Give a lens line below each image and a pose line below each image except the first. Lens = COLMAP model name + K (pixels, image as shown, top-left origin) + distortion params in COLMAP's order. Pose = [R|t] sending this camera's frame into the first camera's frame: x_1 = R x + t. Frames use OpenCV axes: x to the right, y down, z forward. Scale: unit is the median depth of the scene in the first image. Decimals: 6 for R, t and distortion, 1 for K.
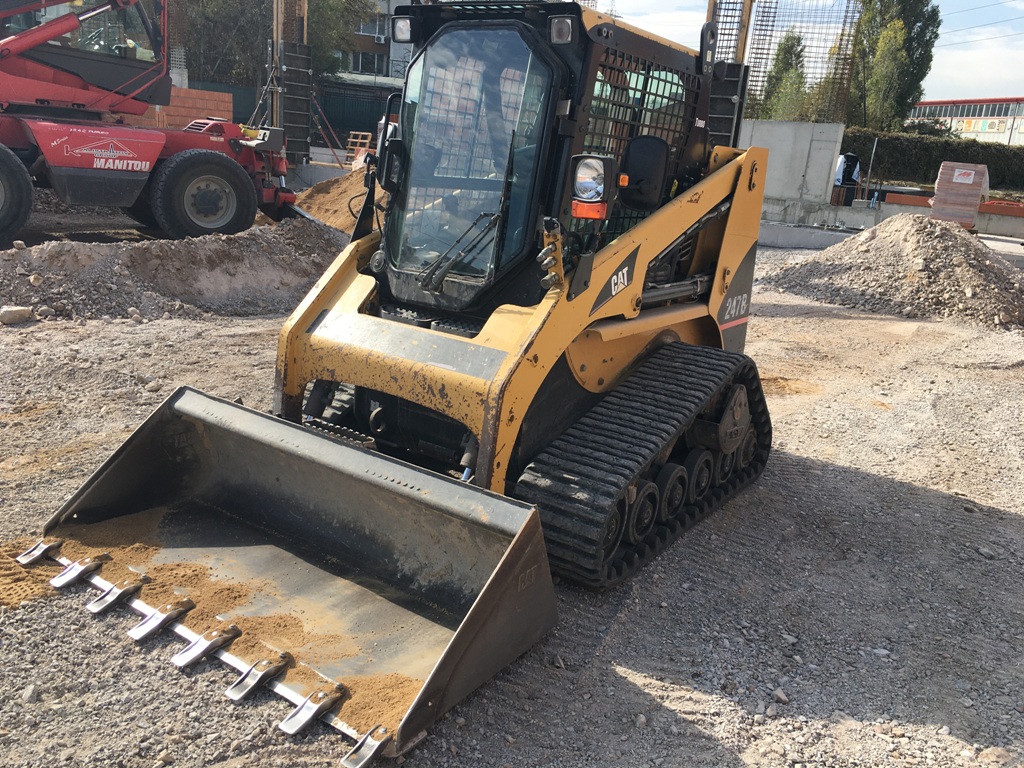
lens RADIAL K [[871.6, 0, 511.0], [0, 871.6, 379.5], [0, 0, 1]] dist [0.065152, -0.089382]
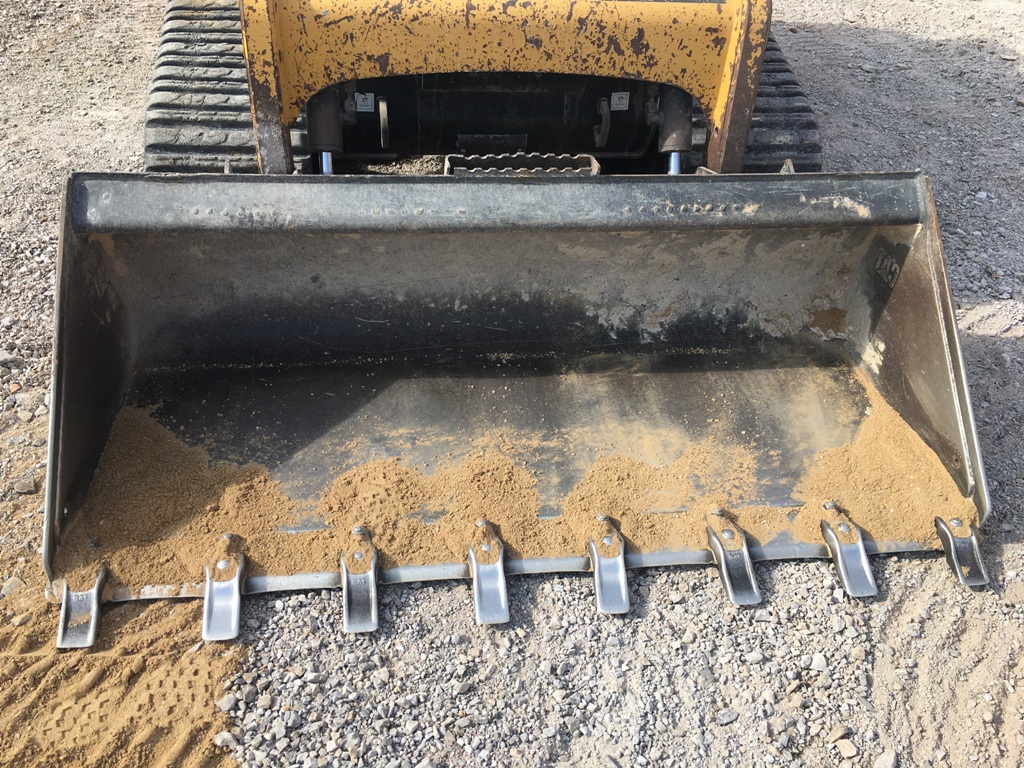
lens RADIAL K [[871.6, 0, 512.2], [0, 871.6, 388.7], [0, 0, 1]] dist [0.065152, -0.089382]
pose [[0.736899, -0.457463, 0.497702, -0.563977], [0.169516, 0.837767, 0.519048, -0.117942], [-0.654404, -0.298117, 0.694897, 0.565445]]
